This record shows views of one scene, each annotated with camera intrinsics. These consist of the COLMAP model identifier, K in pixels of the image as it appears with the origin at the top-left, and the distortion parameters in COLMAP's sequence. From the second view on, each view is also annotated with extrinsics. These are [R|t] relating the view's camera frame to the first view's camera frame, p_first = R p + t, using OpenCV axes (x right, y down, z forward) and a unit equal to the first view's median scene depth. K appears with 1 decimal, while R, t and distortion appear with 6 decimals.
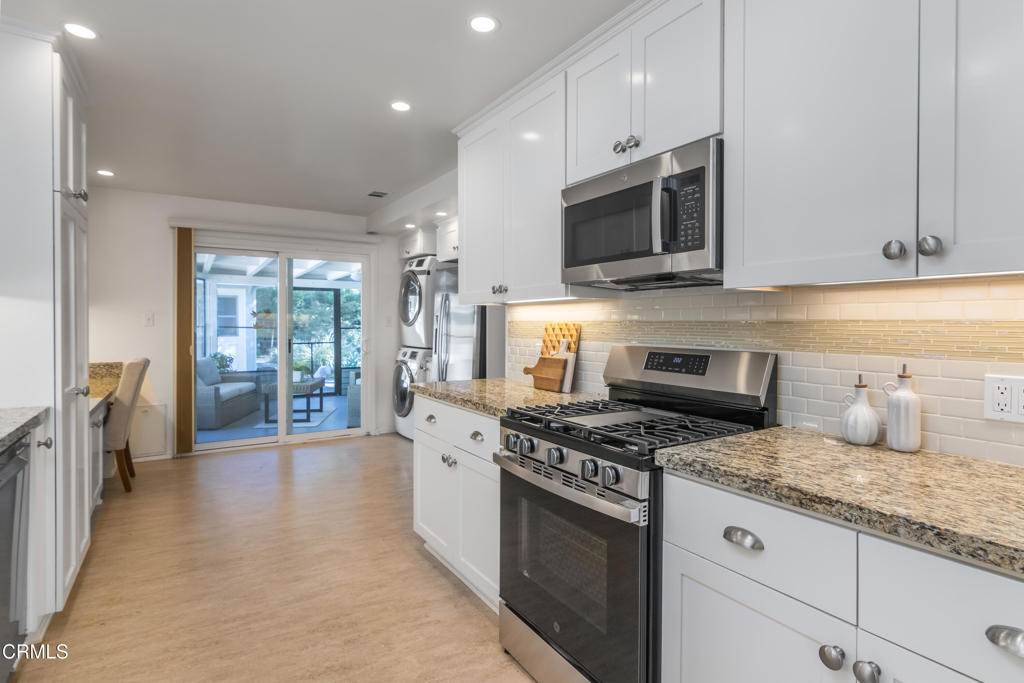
lens RADIAL K [[522.5, 0, 510.1], [0, 522.5, 327.1], [0, 0, 1]] dist [0.000338, 0.000314]
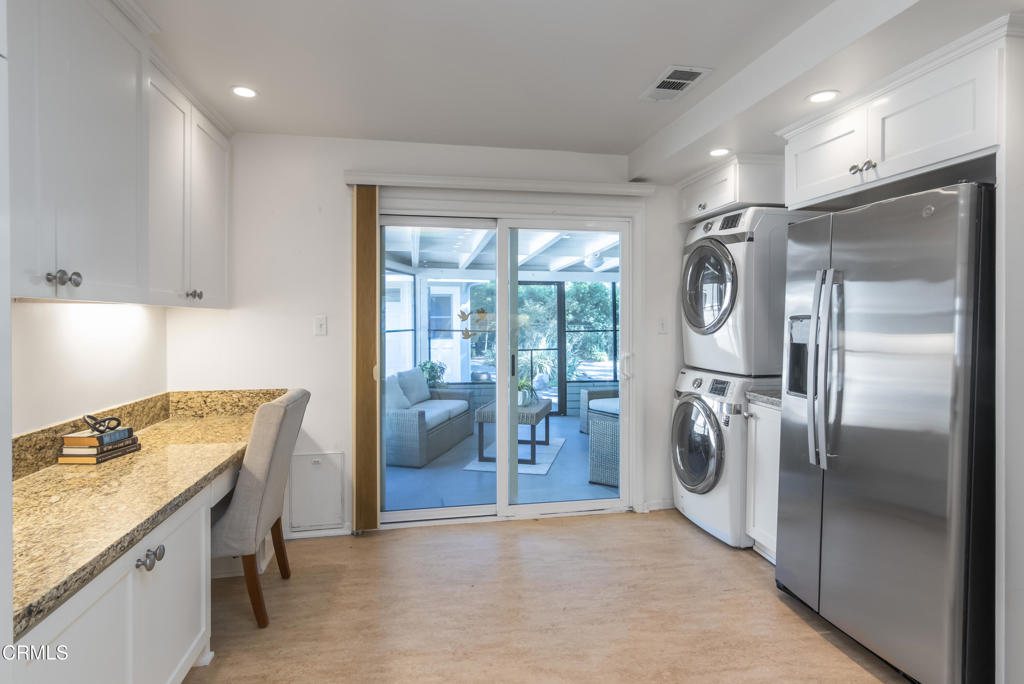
lens RADIAL K [[532.9, 0, 520.4], [0, 532.9, 321.6], [0, 0, 1]] dist [-0.002601, 0.000706]
pose [[0.934876, -0.003695, -0.354955, -0.173632], [0.001025, 0.999970, -0.007711, -0.011502], [0.354972, 0.006845, 0.934852, 0.375257]]
